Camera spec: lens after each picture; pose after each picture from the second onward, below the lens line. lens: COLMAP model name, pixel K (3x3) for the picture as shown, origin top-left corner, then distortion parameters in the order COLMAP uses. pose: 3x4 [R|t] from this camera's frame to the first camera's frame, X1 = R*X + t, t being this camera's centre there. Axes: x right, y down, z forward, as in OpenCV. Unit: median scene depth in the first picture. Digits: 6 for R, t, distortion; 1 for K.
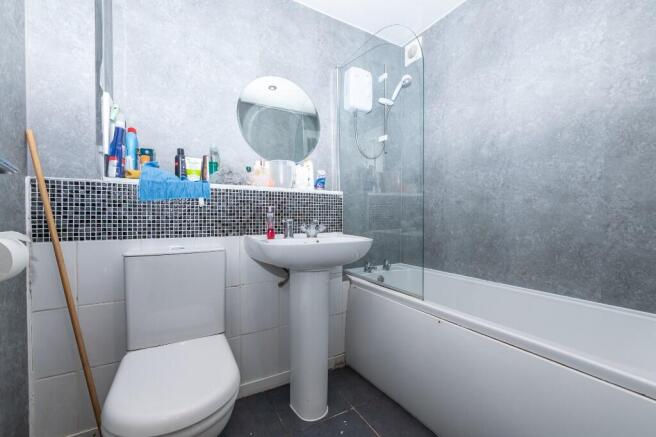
lens RADIAL K [[260.0, 0, 328.8], [0, 260.0, 222.7], [0, 0, 1]] dist [0.001471, -0.000063]
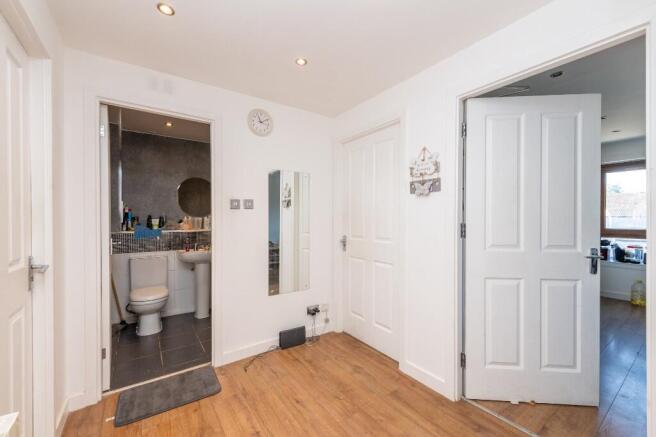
lens RADIAL K [[260.3, 0, 332.7], [0, 260.3, 223.5], [0, 0, 1]] dist [0.000166, -0.000243]
pose [[0.995343, -0.001950, 0.096377, 0.952580], [0.002276, 0.999992, -0.003273, -0.202048], [-0.096370, 0.003477, 0.995339, -1.685293]]
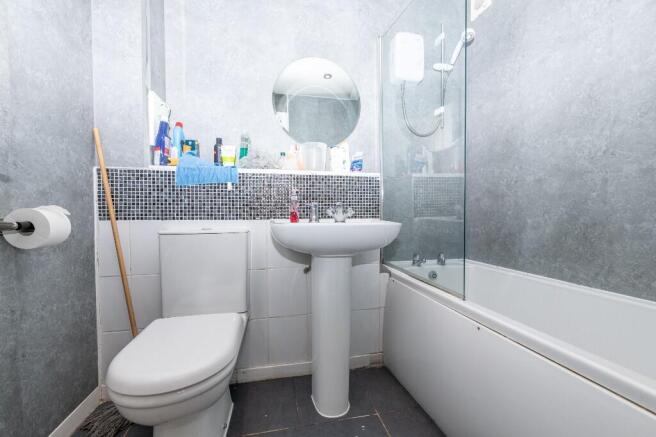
lens RADIAL K [[260.3, 0, 332.7], [0, 260.3, 223.5], [0, 0, 1]] dist [0.000166, -0.000243]
pose [[0.955117, 0.007395, -0.296138, 0.201050], [-0.002859, 0.999872, 0.015745, 0.048992], [0.296216, -0.014192, 0.955015, 0.114475]]
